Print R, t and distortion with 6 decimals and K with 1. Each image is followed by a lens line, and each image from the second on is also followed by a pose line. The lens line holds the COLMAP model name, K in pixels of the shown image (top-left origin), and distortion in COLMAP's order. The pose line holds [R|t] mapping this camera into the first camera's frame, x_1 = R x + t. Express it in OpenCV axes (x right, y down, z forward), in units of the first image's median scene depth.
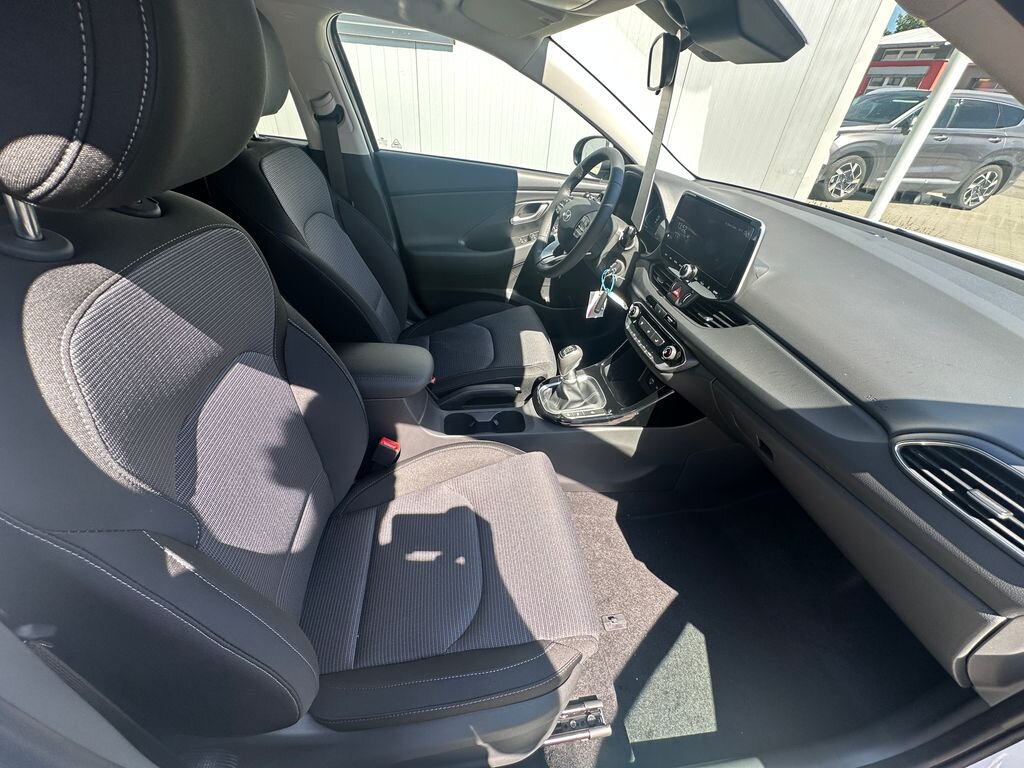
lens RADIAL K [[408.7, 0, 508.3], [0, 408.7, 384.1], [0, 0, 1]] dist [-0.002238, 0.000268]
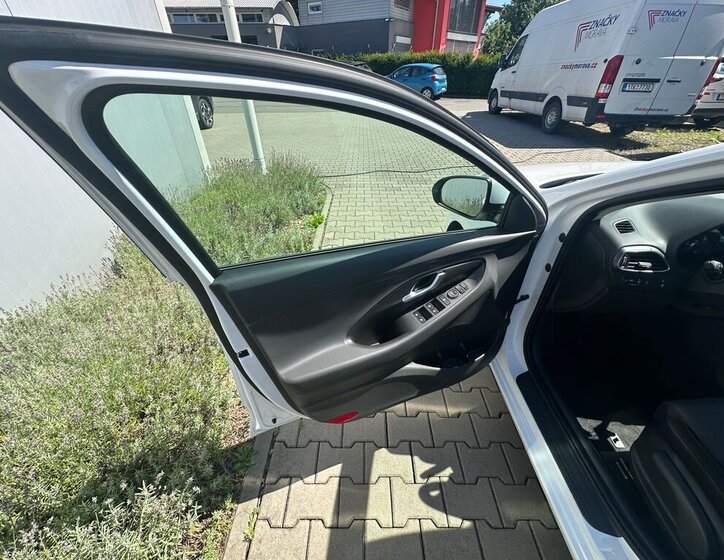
lens RADIAL K [[298.9, 0, 360.4], [0, 298.9, 279.0], [0, 0, 1]] dist [-0.003417, 0.001072]
pose [[0.140716, -0.630610, 0.763236, -0.252247], [0.600245, 0.667406, 0.440767, -1.014665], [-0.787340, 0.396106, 0.472436, 1.169582]]
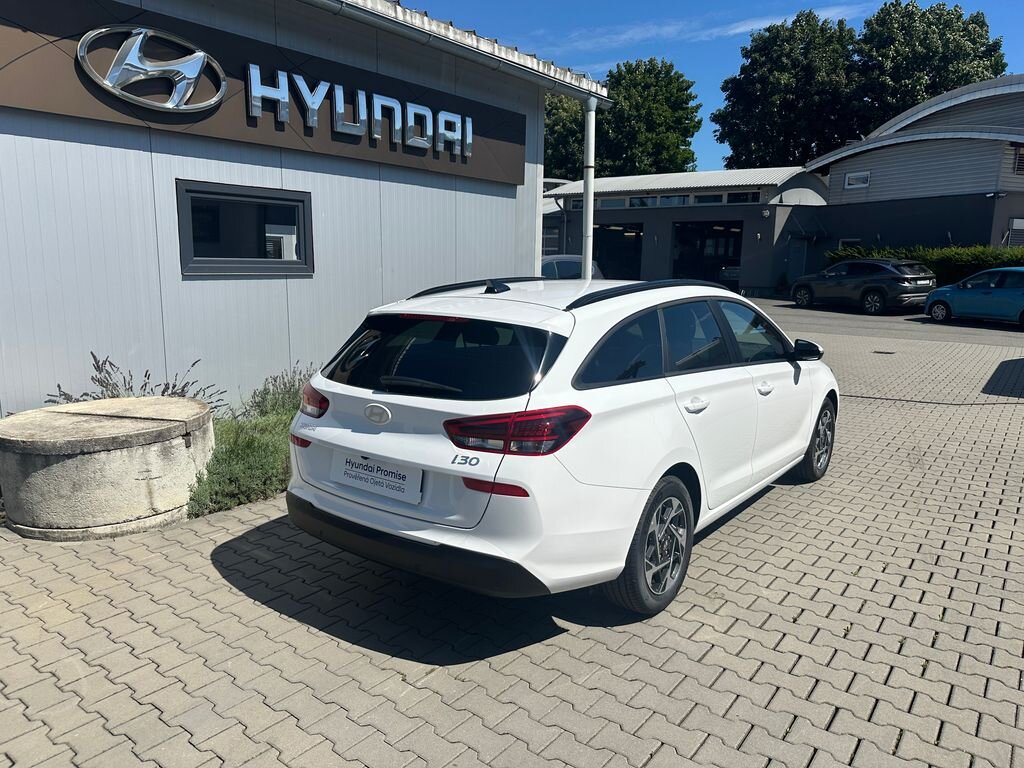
lens RADIAL K [[720.5, 0, 508.6], [0, 720.5, 385.9], [0, 0, 1]] dist [0.040867, -0.060807]
pose [[0.709298, -0.186251, 0.679859, -2.715444], [0.447776, 0.863928, -0.230488, 0.420414], [-0.544420, 0.467910, 0.696181, -1.368009]]
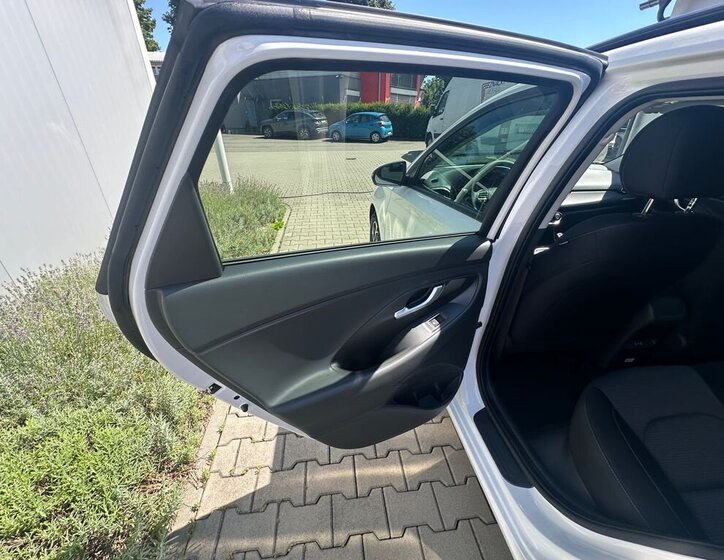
lens RADIAL K [[298.9, 0, 359.9], [0, 298.9, 280.1], [0, 0, 1]] dist [-0.003417, 0.001072]
pose [[0.019091, -0.542821, 0.839631, -0.896166], [0.591365, 0.683270, 0.428288, -0.907019], [-0.806178, 0.488352, 0.334049, 1.022903]]
